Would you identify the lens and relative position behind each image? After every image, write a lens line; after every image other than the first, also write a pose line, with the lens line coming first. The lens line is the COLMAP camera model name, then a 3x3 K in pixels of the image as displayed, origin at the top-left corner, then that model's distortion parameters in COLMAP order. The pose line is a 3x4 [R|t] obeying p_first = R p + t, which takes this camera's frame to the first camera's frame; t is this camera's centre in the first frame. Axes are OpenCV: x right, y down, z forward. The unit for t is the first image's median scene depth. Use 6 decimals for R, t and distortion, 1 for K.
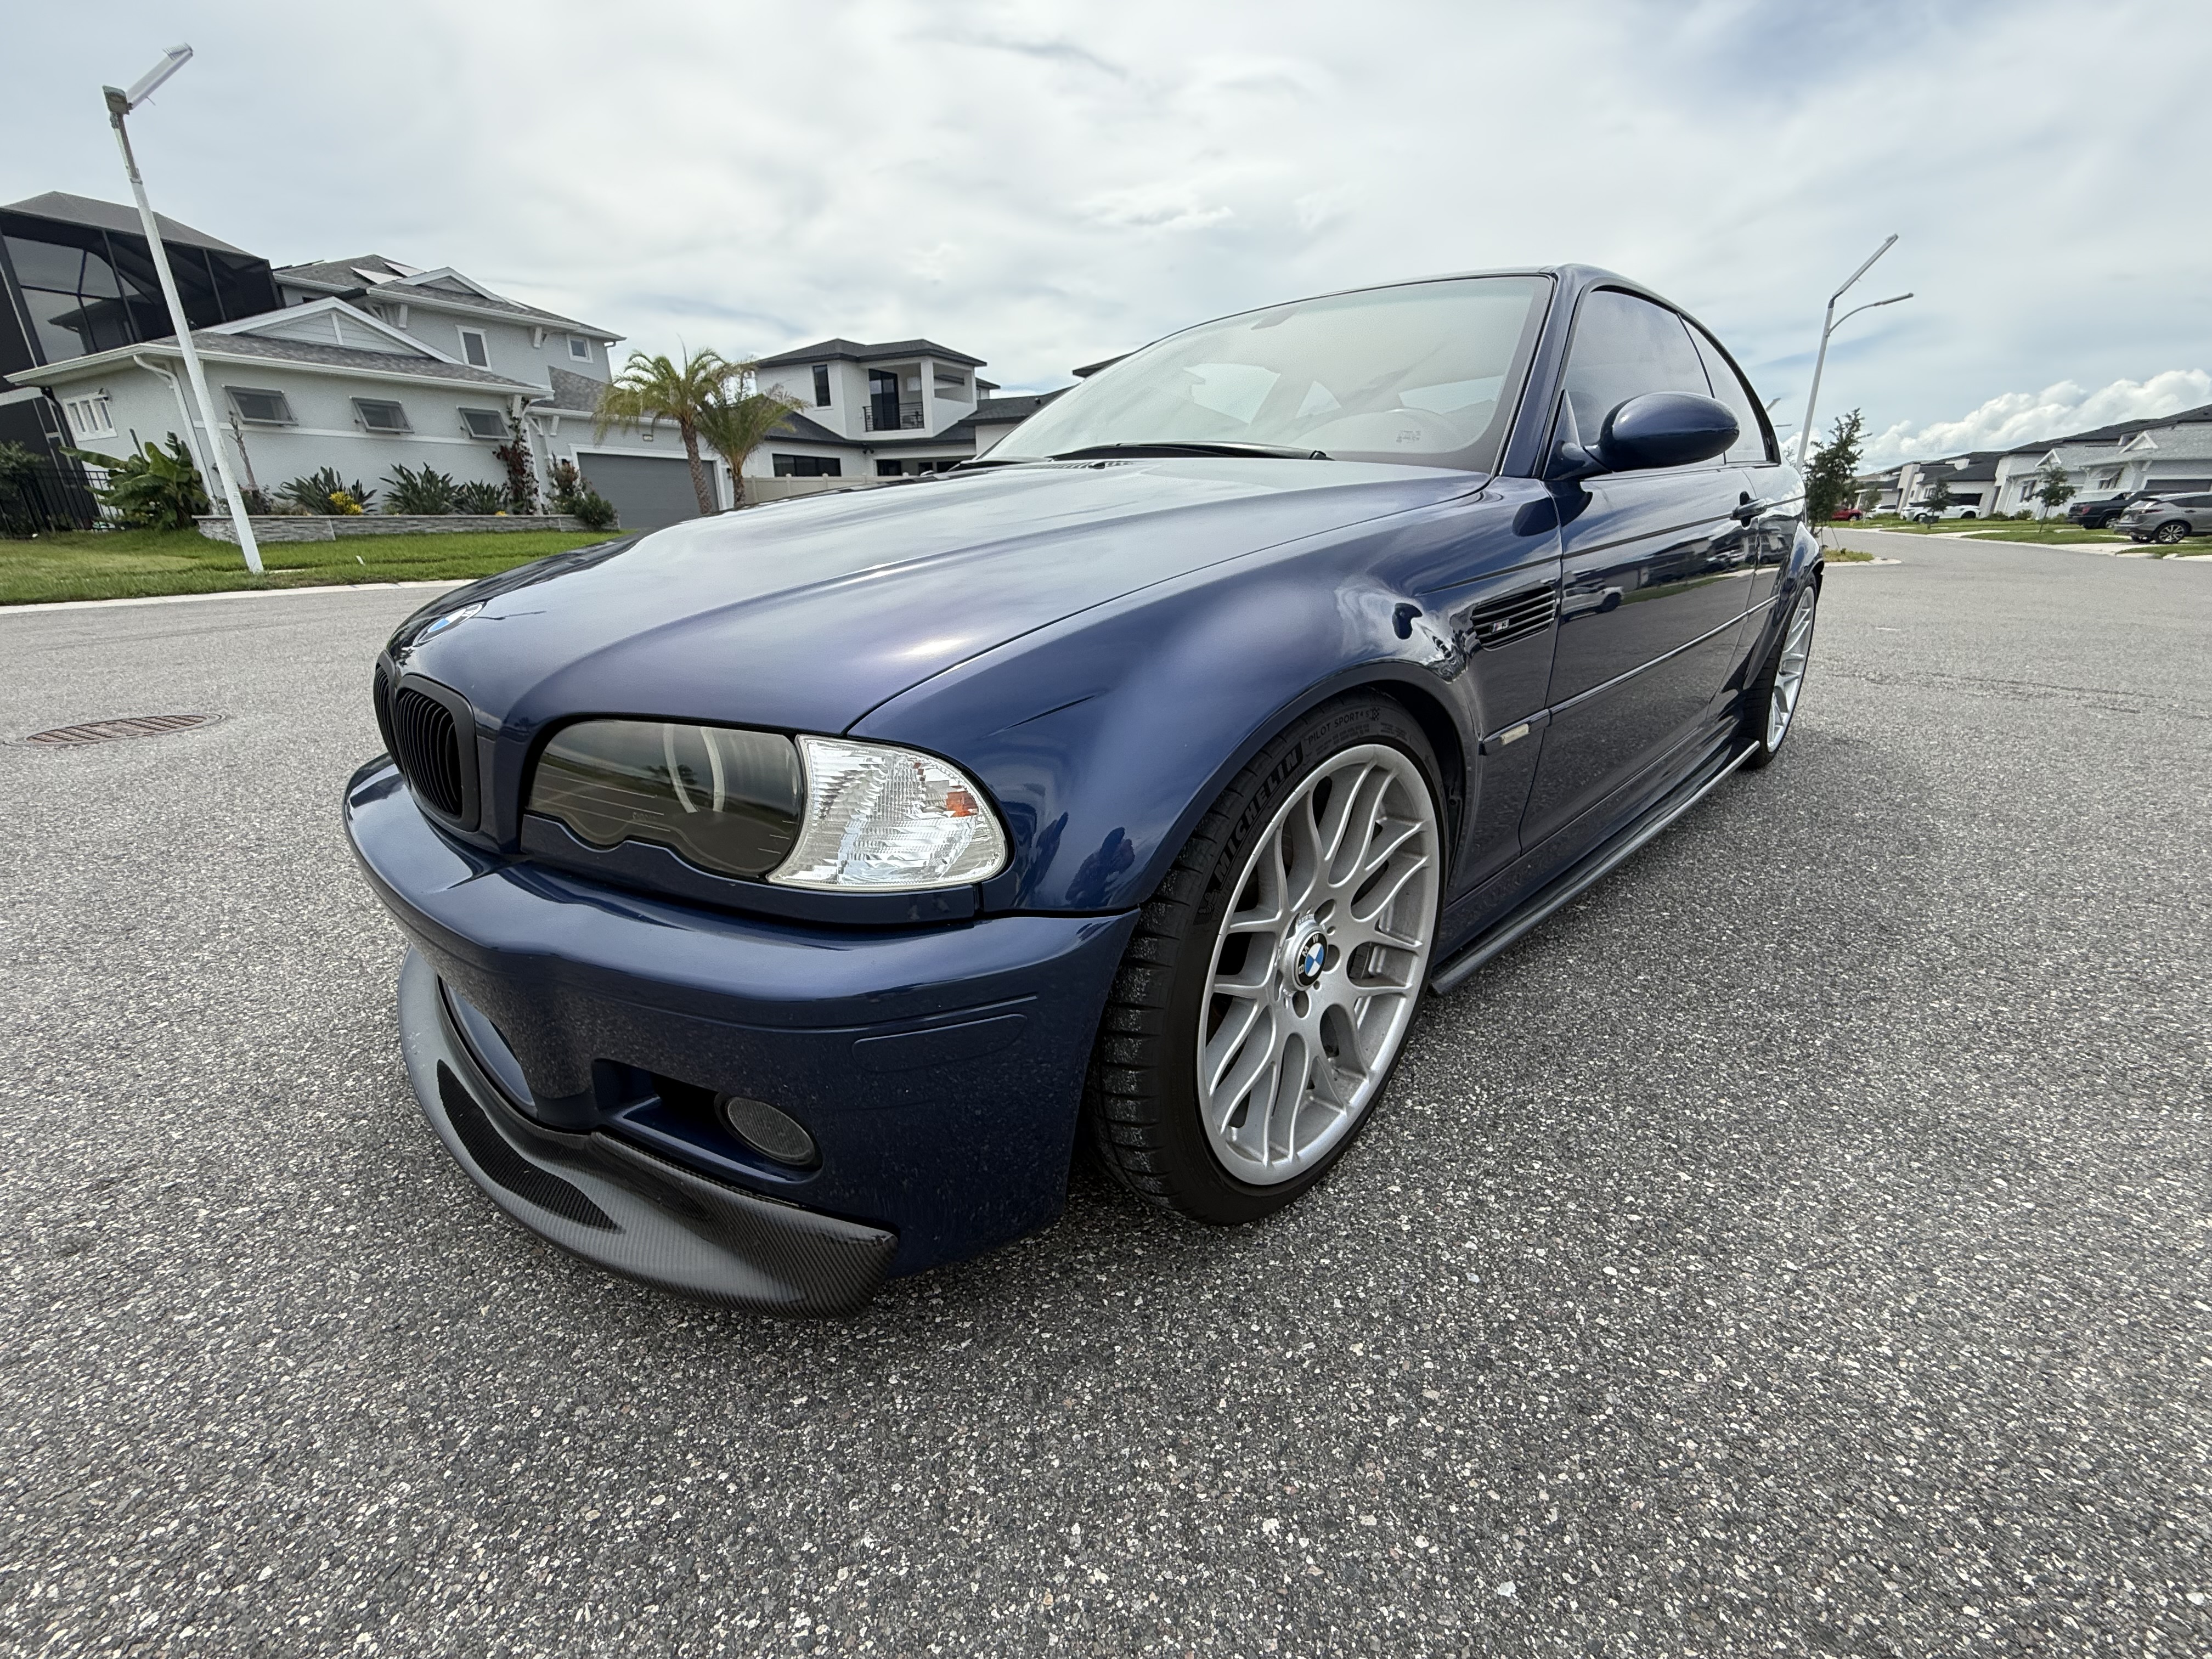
lens RADIAL K [[882.5, 0, 1096.5], [0, 882.5, 829.5], [0, 0, 1]] dist [-0.001229, 0.000659]
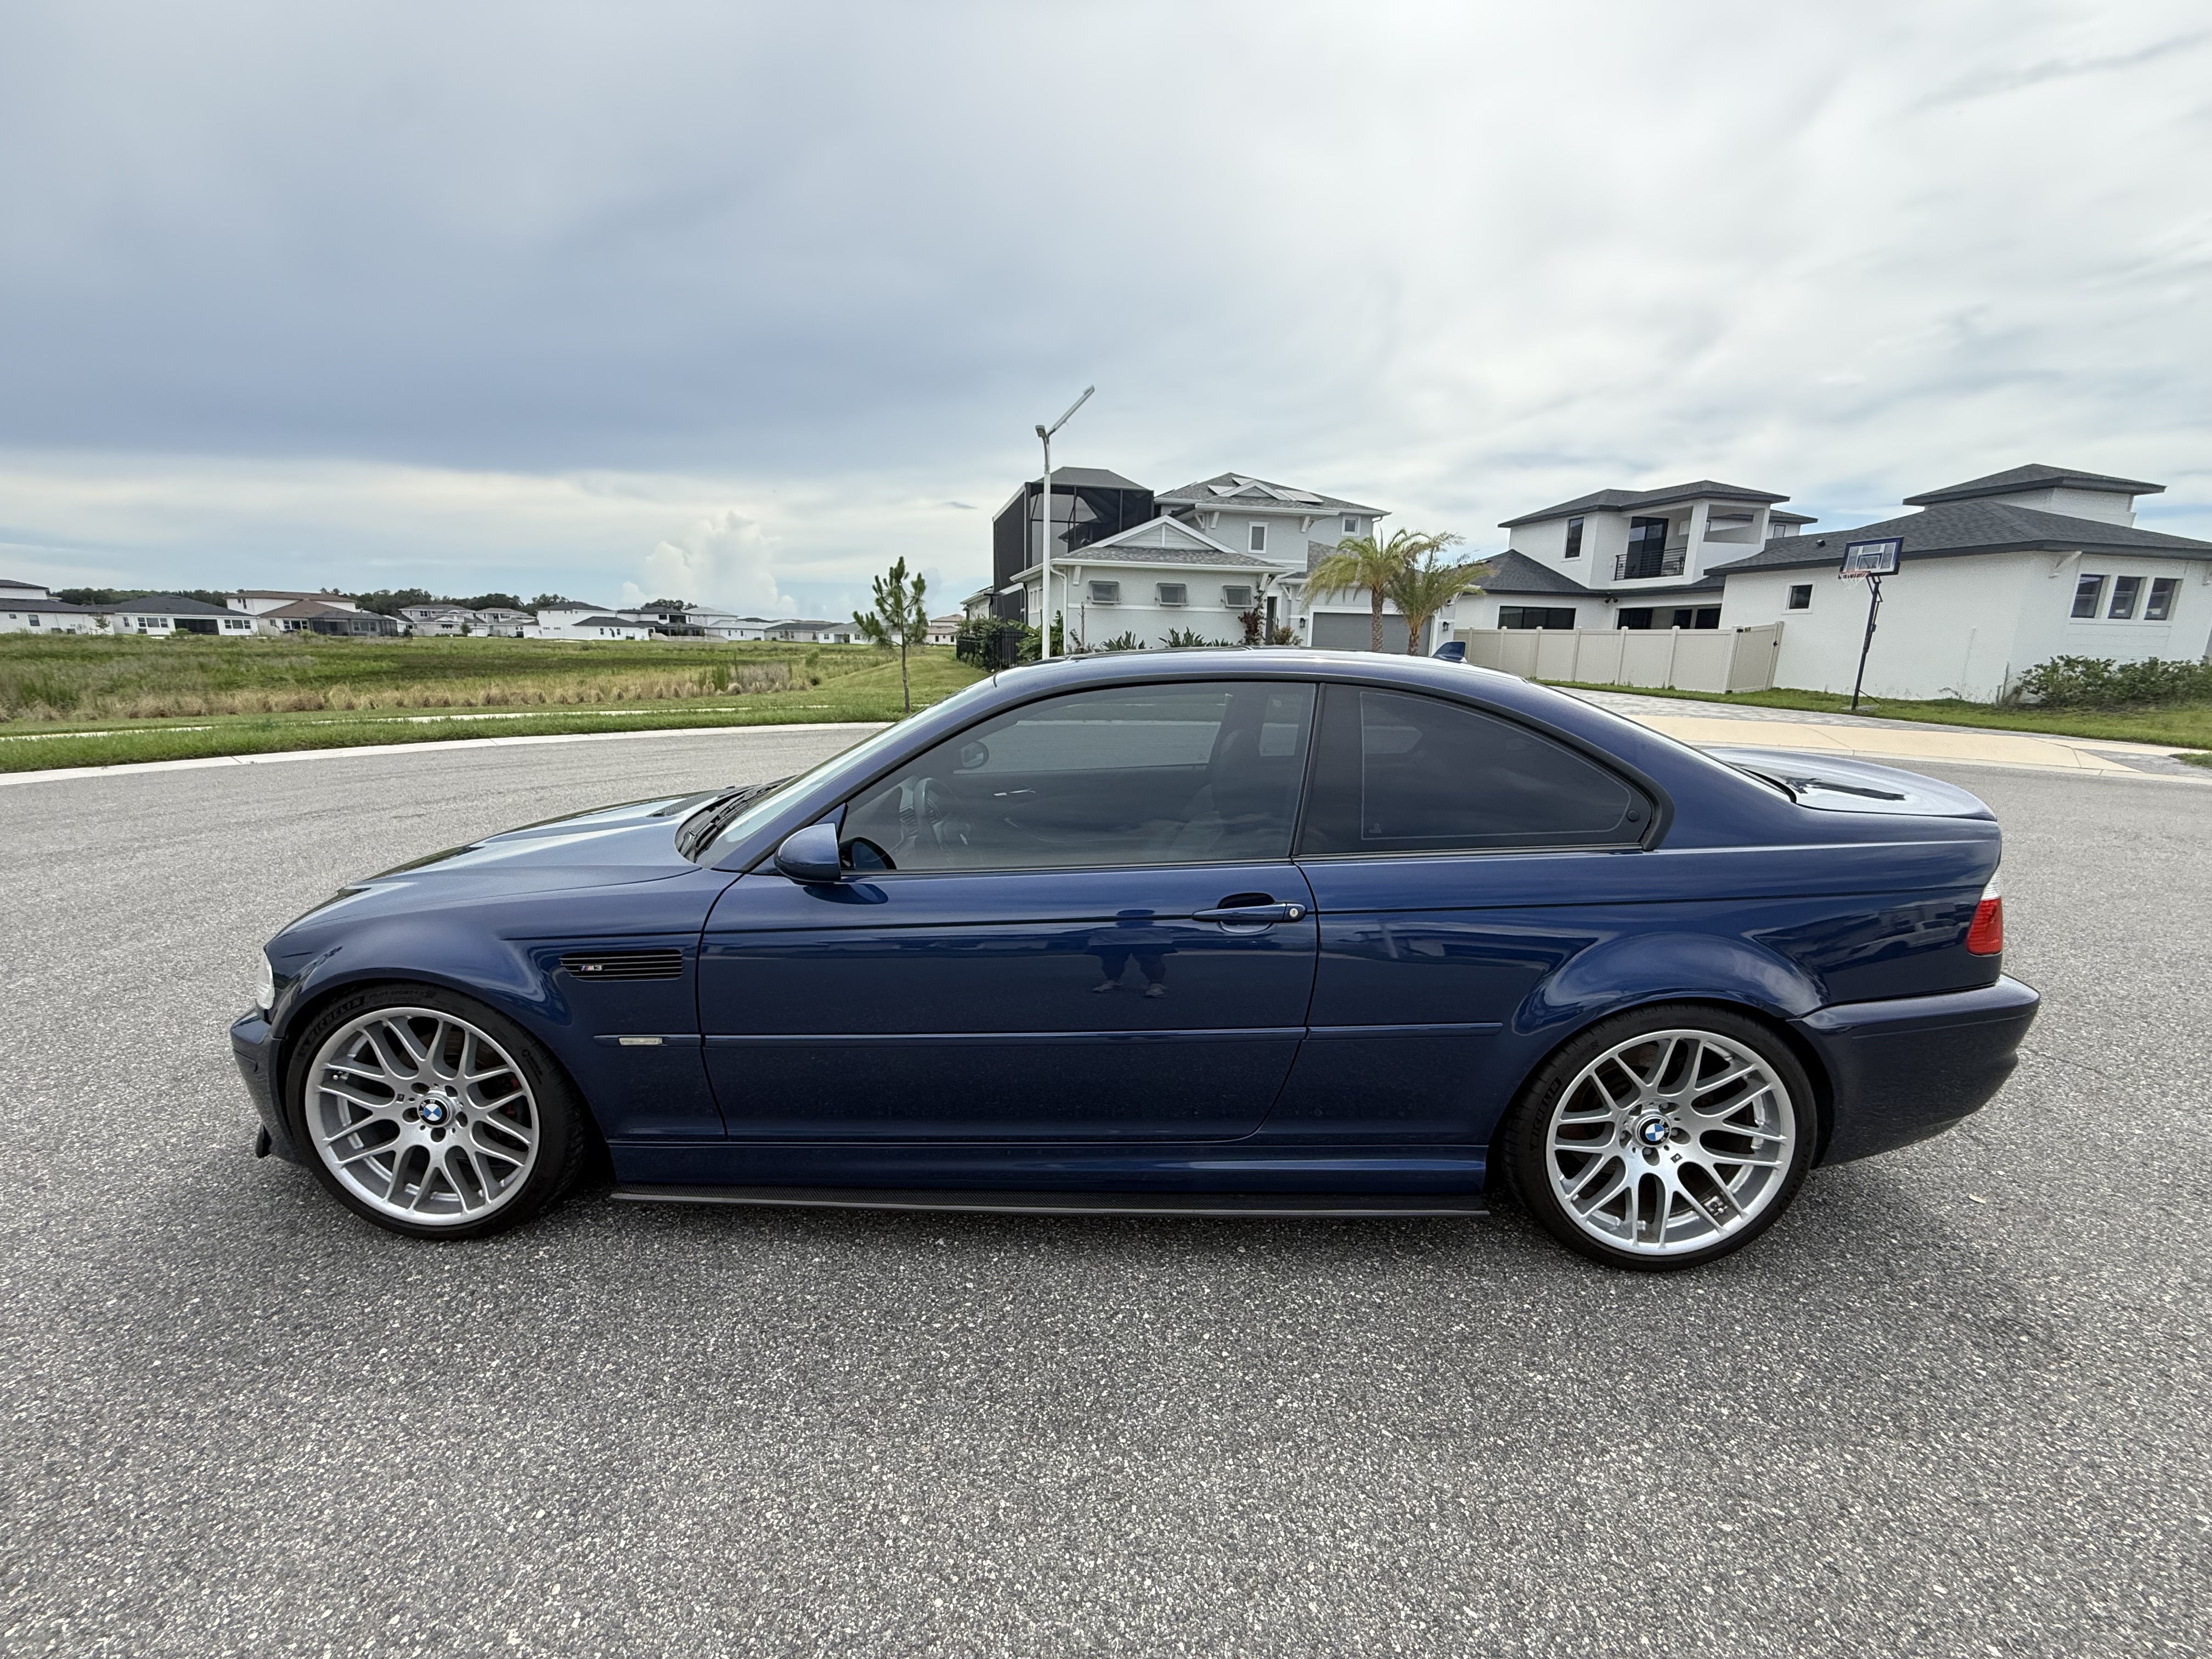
lens RADIAL K [[882.5, 0, 1096.5], [0, 882.5, 829.5], [0, 0, 1]] dist [-0.001229, 0.000659]
pose [[0.691031, 0.159266, -0.705060, 1.134648], [-0.257488, 0.965675, -0.034228, -0.340764], [0.675408, 0.205198, 0.708321, 0.225384]]
